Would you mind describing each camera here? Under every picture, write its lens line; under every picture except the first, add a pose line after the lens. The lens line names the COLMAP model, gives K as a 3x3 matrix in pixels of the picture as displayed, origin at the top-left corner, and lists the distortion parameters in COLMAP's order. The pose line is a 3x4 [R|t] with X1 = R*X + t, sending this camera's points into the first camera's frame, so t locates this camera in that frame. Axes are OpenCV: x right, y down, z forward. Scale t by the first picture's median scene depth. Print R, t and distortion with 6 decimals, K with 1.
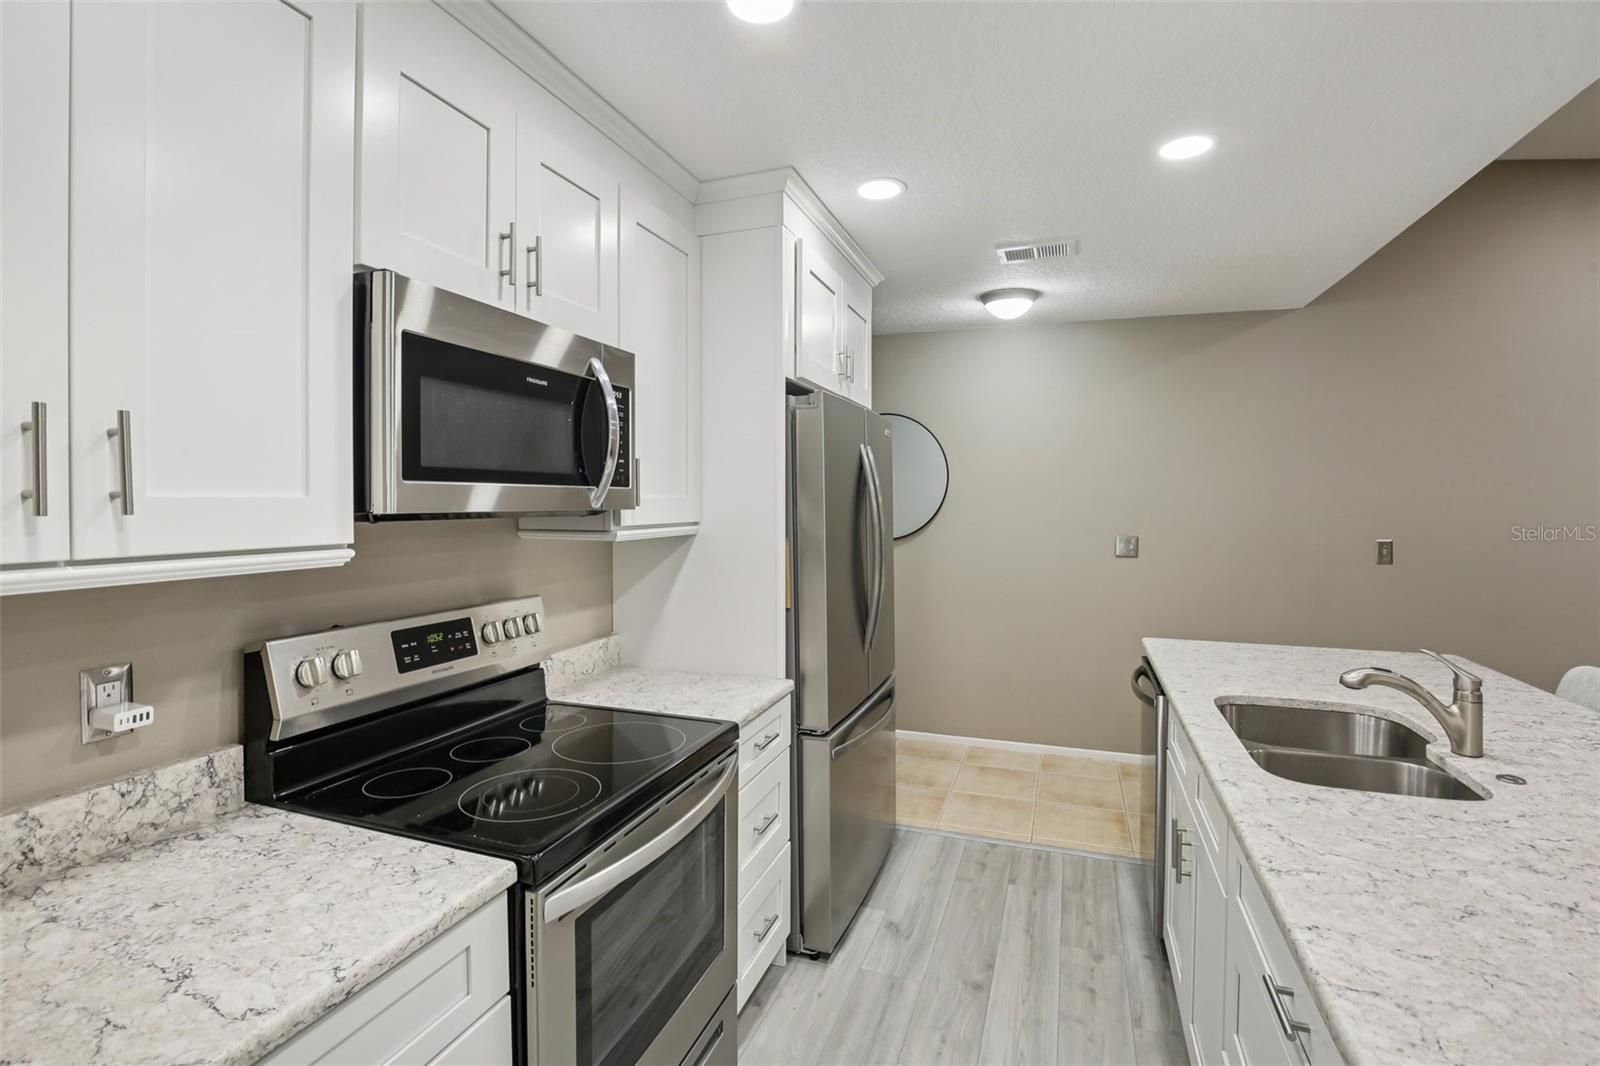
lens RADIAL K [[738.2, 0, 806.4], [0, 738.2, 518.9], [0, 0, 1]] dist [-0.023655, 0.003898]
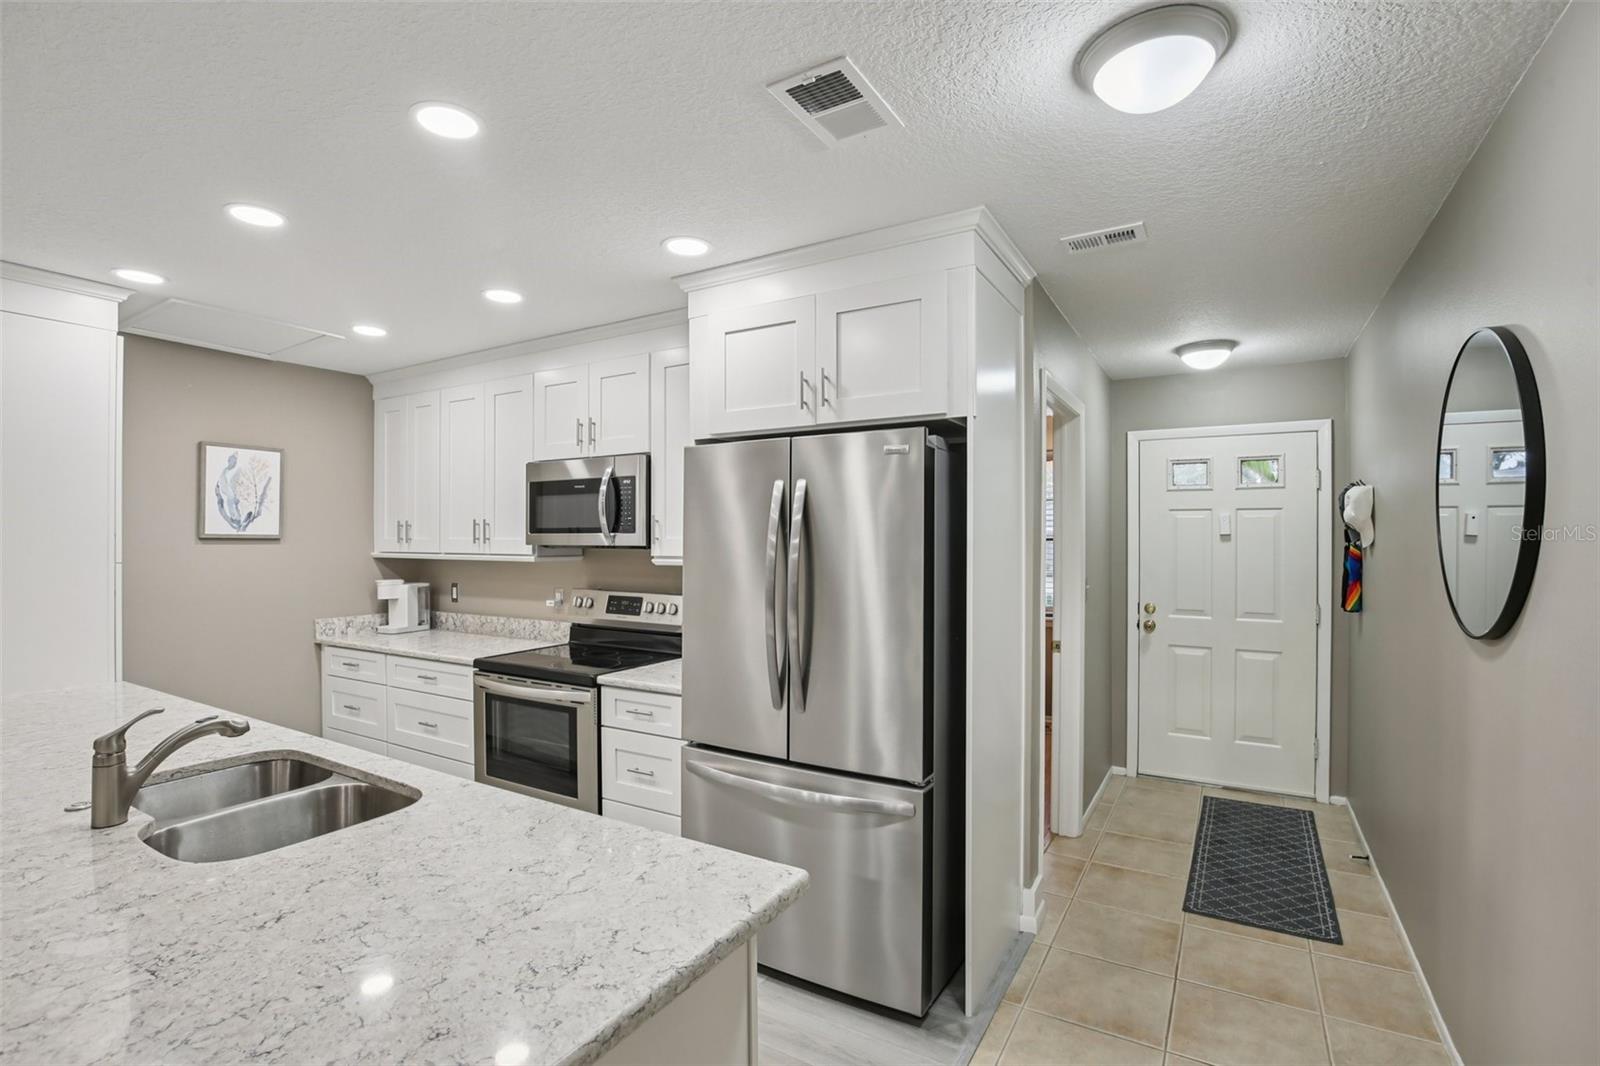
lens RADIAL K [[738.2, 0, 771.5], [0, 738.2, 537.8], [0, 0, 1]] dist [-0.023655, 0.003898]
pose [[-0.216615, -0.007040, -0.976232, 1.913219], [-0.025198, 0.999681, -0.001617, -0.049306], [0.975932, 0.024249, -0.216724, 2.334353]]
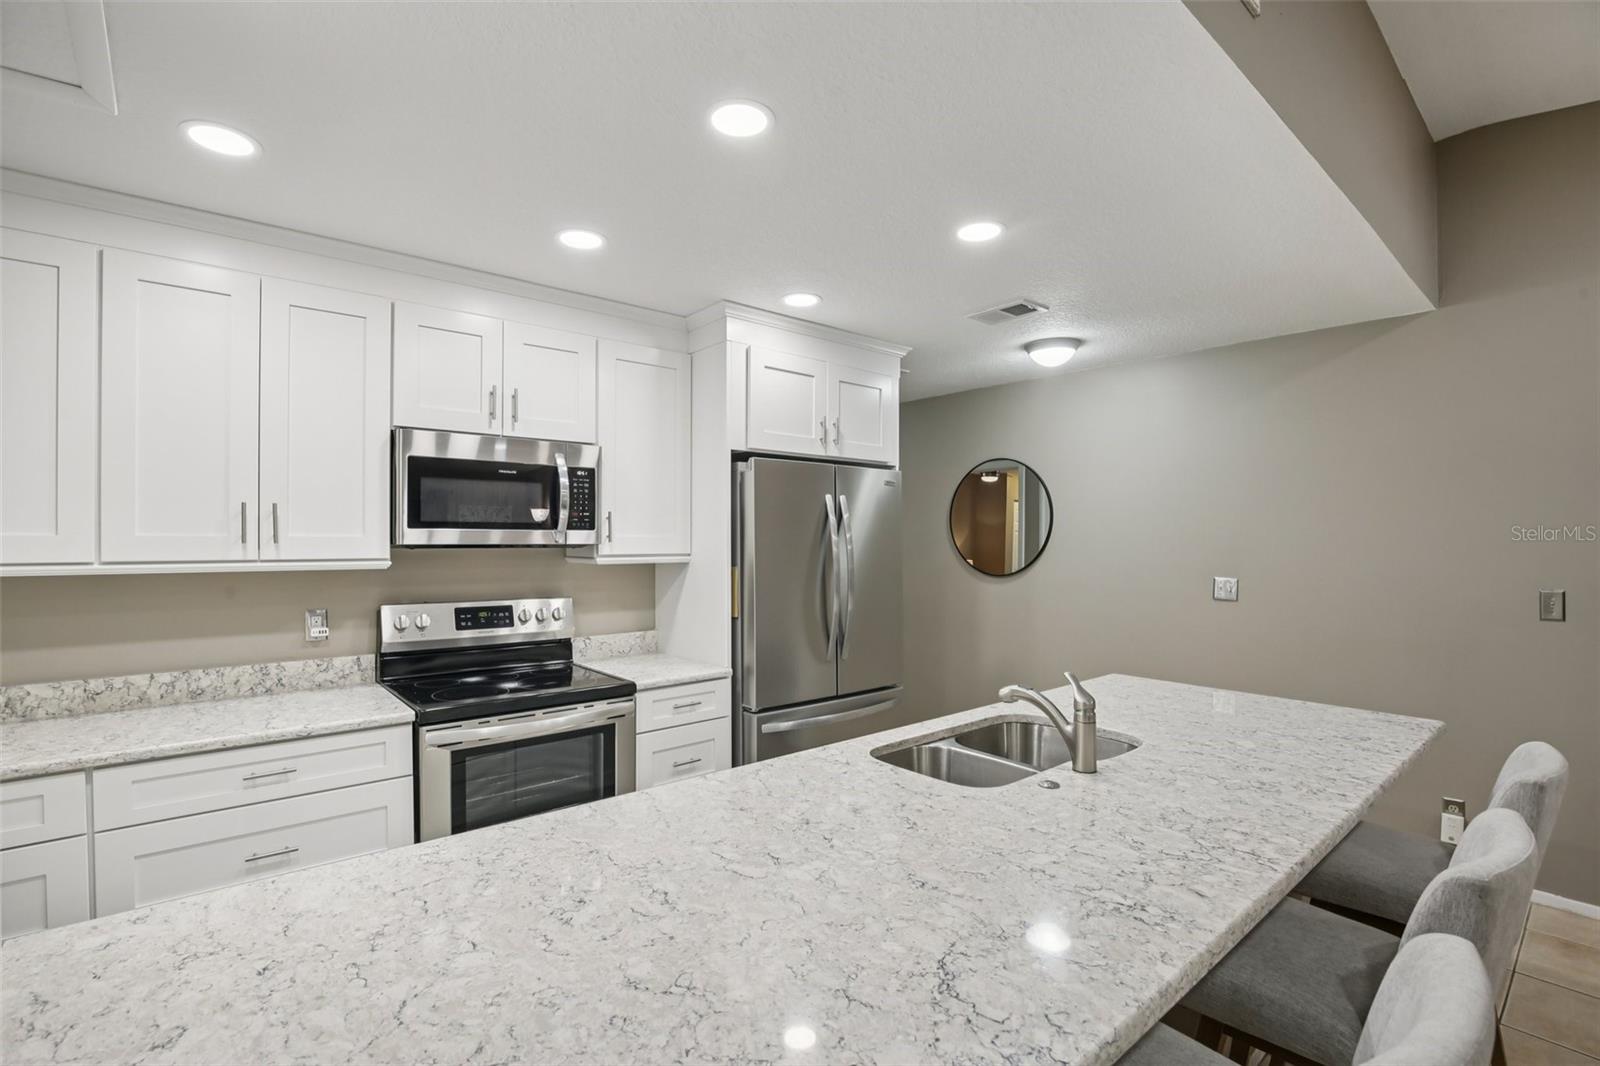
lens RADIAL K [[738.2, 0, 802.5], [0, 738.2, 542.4], [0, 0, 1]] dist [-0.023655, 0.003898]
pose [[0.862689, 0.001594, -0.505732, 1.327796], [-0.011919, 0.999781, -0.017182, 0.008878], [0.505595, 0.020851, 0.862519, -0.203501]]
